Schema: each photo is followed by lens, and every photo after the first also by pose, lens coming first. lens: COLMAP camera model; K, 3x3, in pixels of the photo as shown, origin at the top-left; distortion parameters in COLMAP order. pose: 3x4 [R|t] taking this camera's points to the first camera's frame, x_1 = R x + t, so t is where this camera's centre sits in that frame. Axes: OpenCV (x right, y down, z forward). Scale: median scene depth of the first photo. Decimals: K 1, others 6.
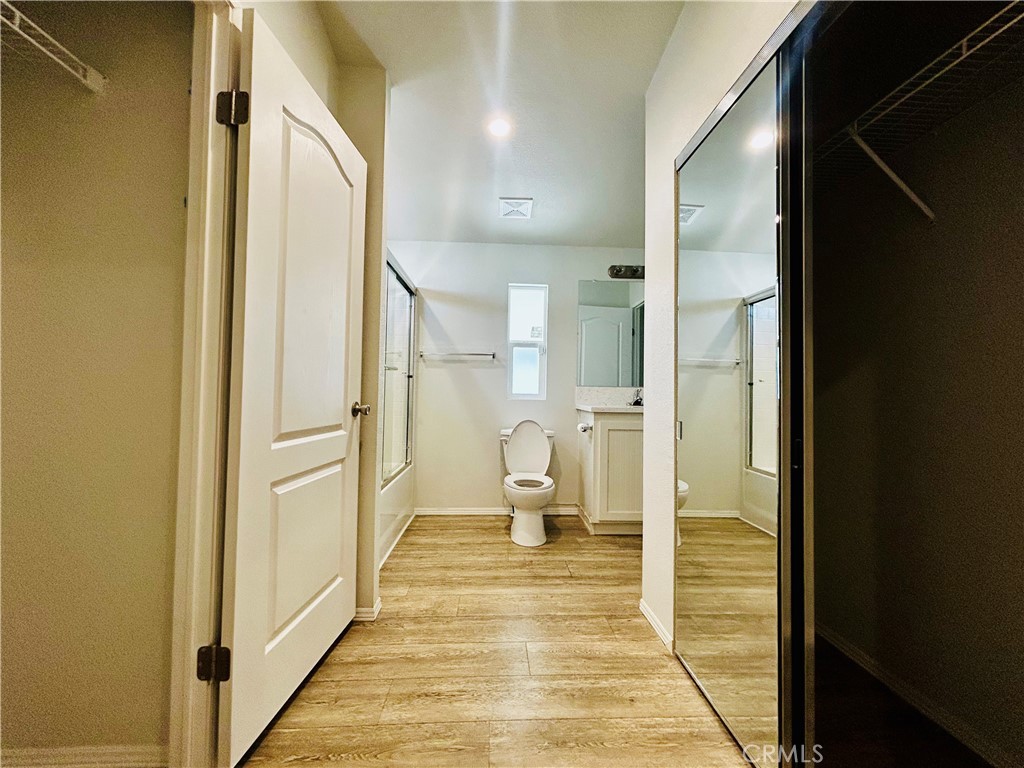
lens RADIAL K [[410.2, 0, 513.2], [0, 410.2, 383.9], [0, 0, 1]] dist [-0.001722, 0.000207]
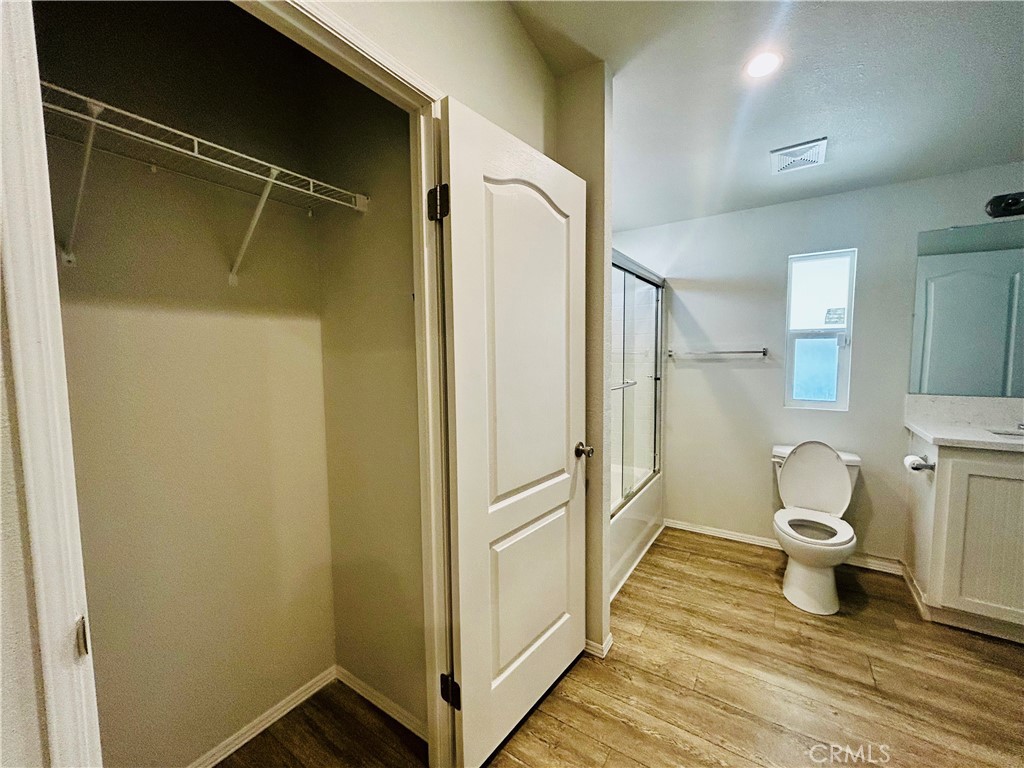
lens RADIAL K [[410.2, 0, 513.2], [0, 410.2, 383.9], [0, 0, 1]] dist [-0.001722, 0.000207]
pose [[0.804376, 0.018020, -0.593847, 0.043198], [0.038582, 0.995846, 0.082479, -0.122370], [0.592866, -0.089256, 0.800339, 0.097826]]
